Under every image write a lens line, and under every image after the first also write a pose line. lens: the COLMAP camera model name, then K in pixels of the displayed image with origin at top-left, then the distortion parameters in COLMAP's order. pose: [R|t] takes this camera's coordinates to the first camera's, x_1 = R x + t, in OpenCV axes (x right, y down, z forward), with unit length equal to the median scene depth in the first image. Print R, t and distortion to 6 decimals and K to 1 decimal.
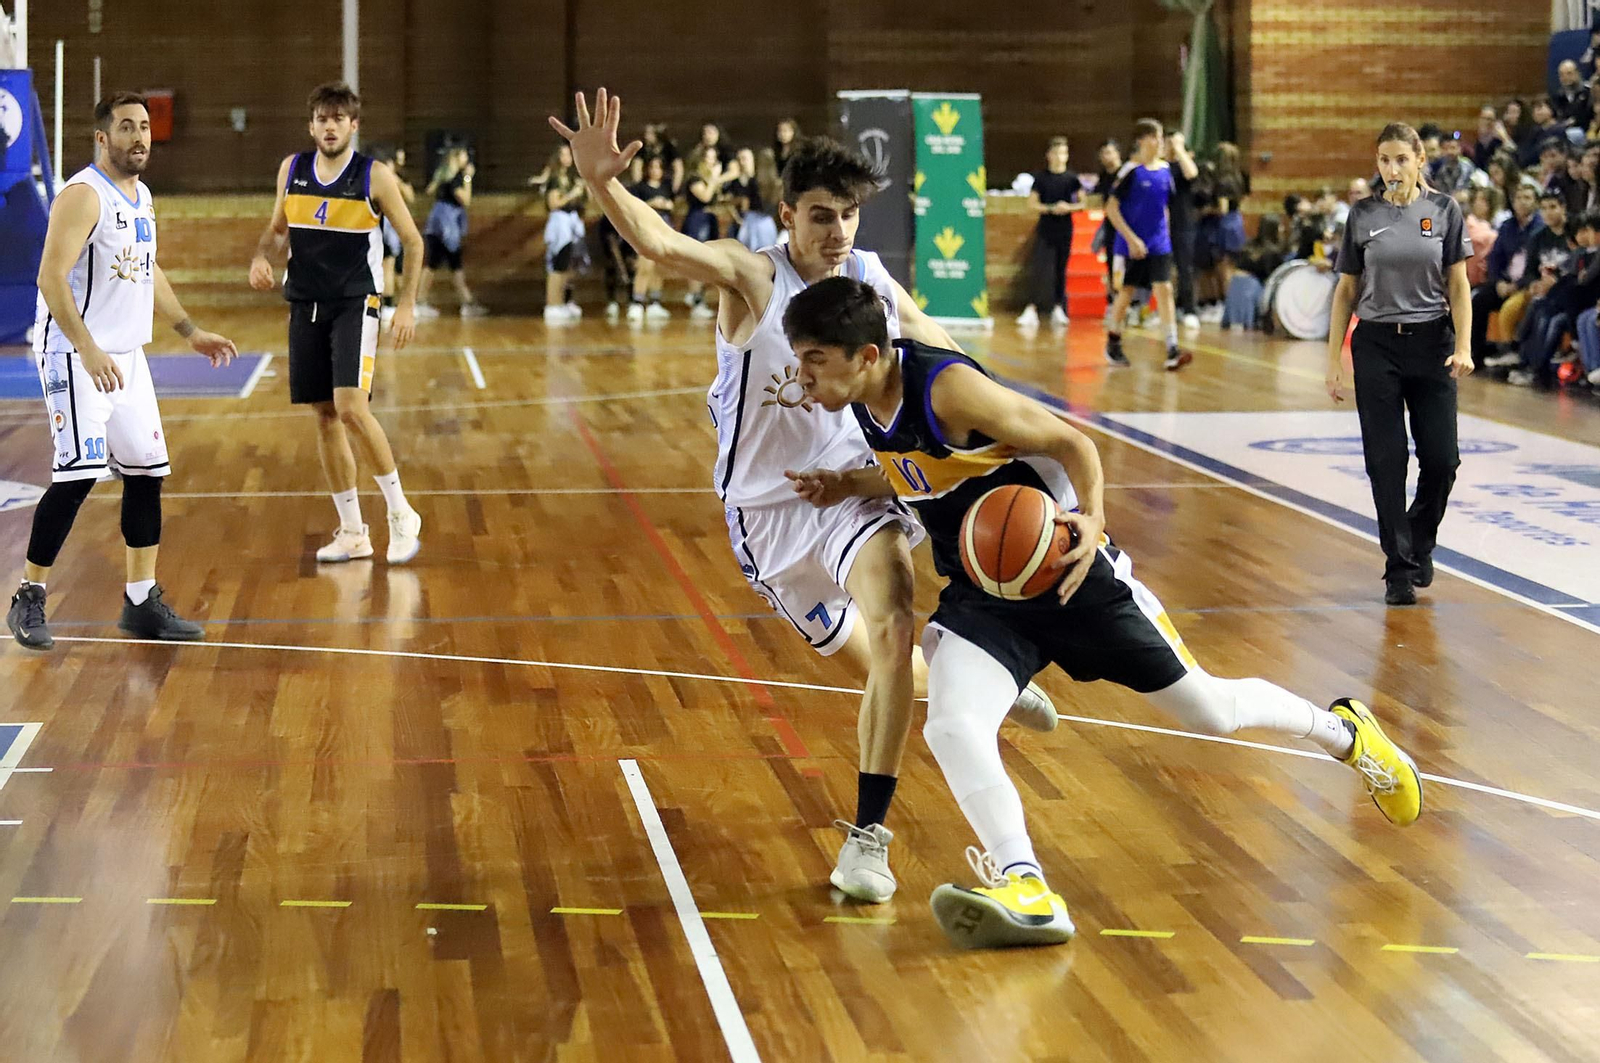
lens RADIAL K [[5538.2, 0, 800.0], [0, 5538.2, 531.5], [0, 0, 1]] dist [-0.385619, 0.678201]
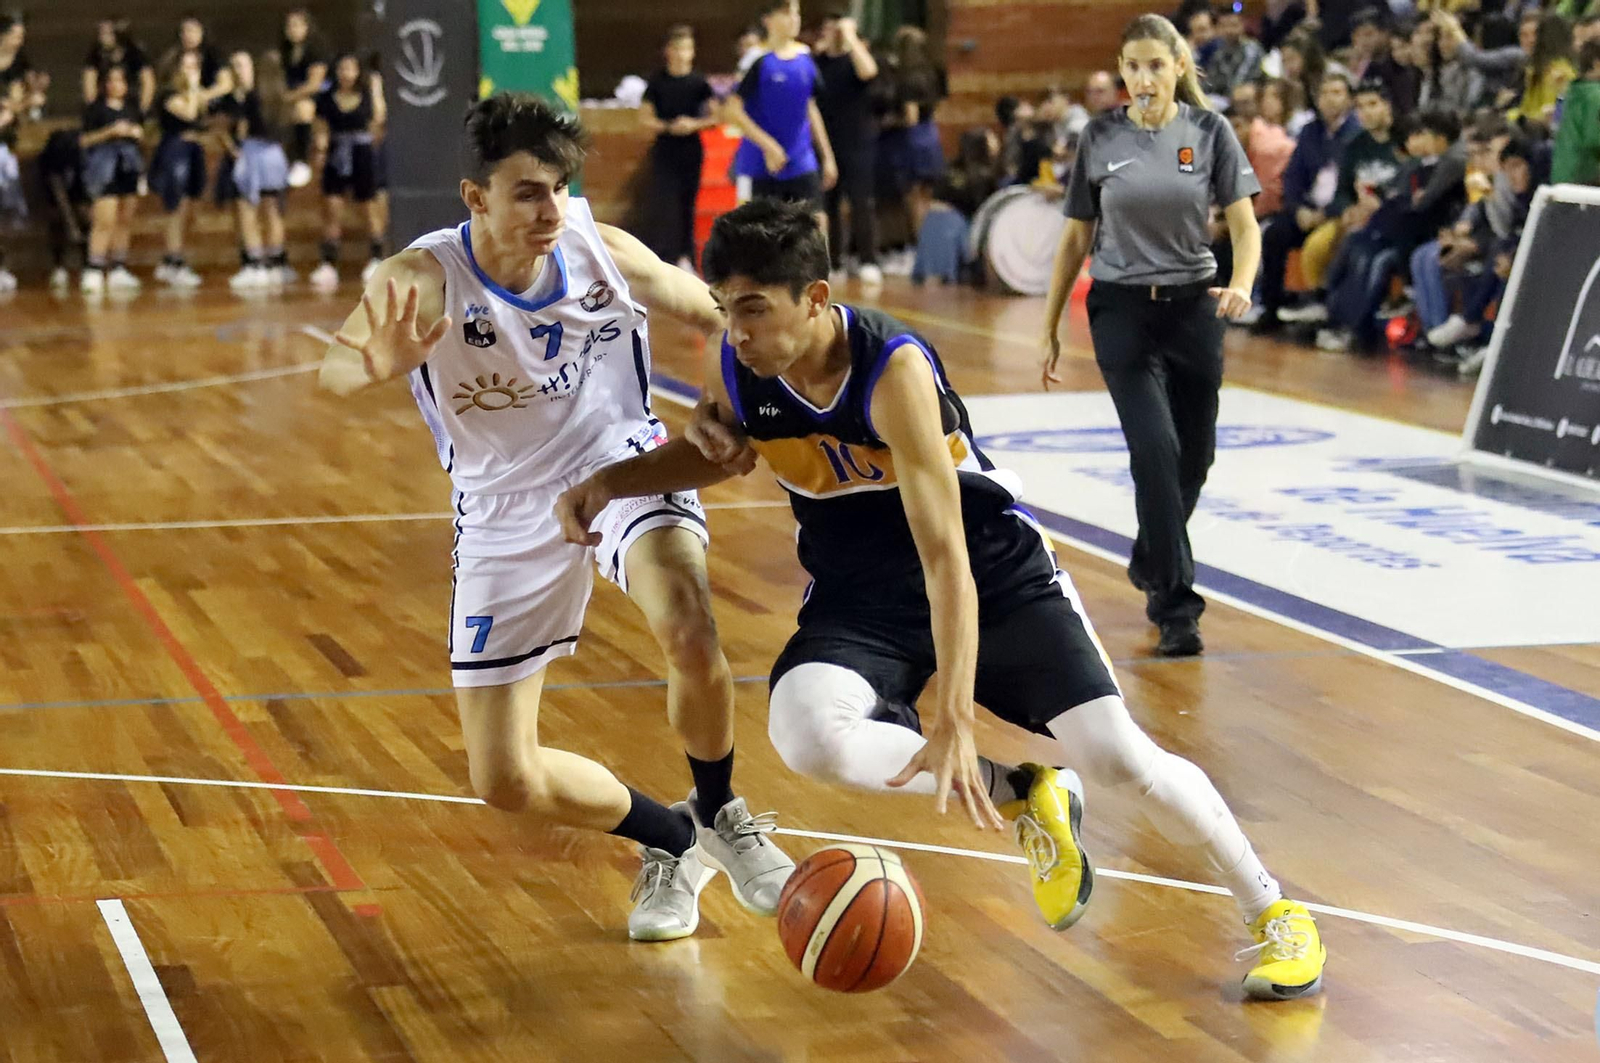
lens RADIAL K [[4511.6, 0, 800.0], [0, 4511.6, 531.5], [0, 0, 1]] dist [-0.074995, -0.386961]
pose [[0.986181, -0.040212, 0.160715, -0.035441], [0.033065, 0.998352, 0.046901, -0.032362], [-0.162336, -0.040939, 0.985886, 0.413315]]
